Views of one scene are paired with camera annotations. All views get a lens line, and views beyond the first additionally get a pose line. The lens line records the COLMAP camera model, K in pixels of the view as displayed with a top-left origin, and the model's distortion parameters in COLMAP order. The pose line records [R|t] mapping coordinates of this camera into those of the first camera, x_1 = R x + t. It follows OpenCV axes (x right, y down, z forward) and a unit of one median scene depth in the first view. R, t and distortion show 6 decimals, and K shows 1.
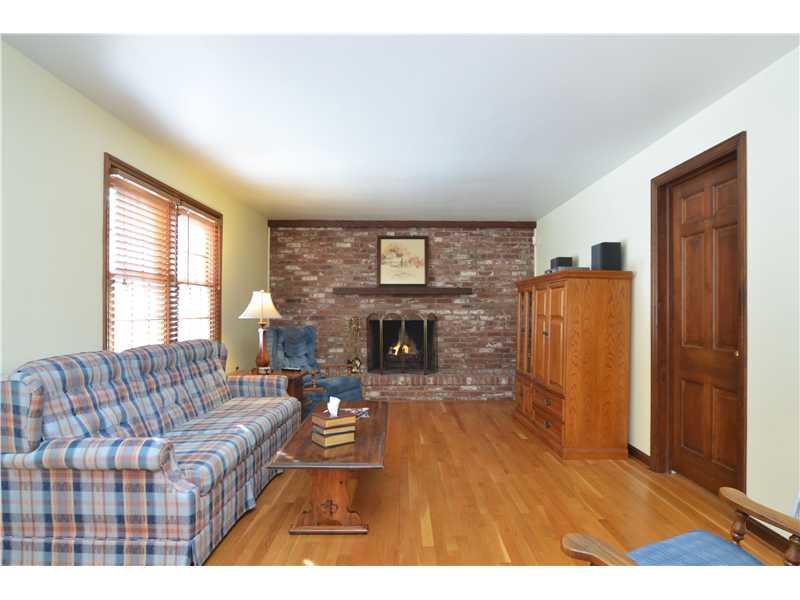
lens RADIAL K [[431.5, 0, 402.2], [0, 431.5, 314.2], [0, 0, 1]] dist [-0.021239, 0.000055]
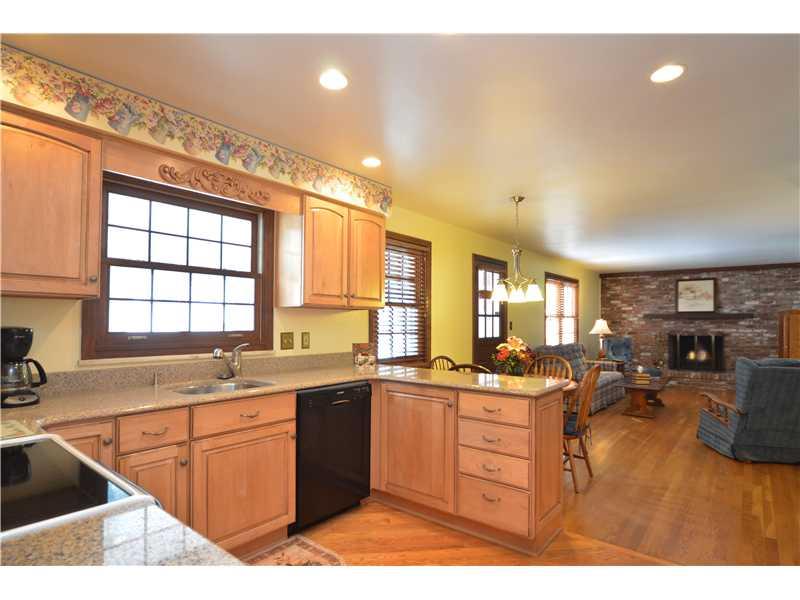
lens RADIAL K [[431.5, 0, 402.2], [0, 431.5, 314.2], [0, 0, 1]] dist [-0.021239, 0.000055]
pose [[0.775072, -0.009815, -0.631797, 0.146104], [-0.007071, 0.999682, -0.024205, -0.017052], [0.631833, 0.023228, 0.774756, -0.768558]]
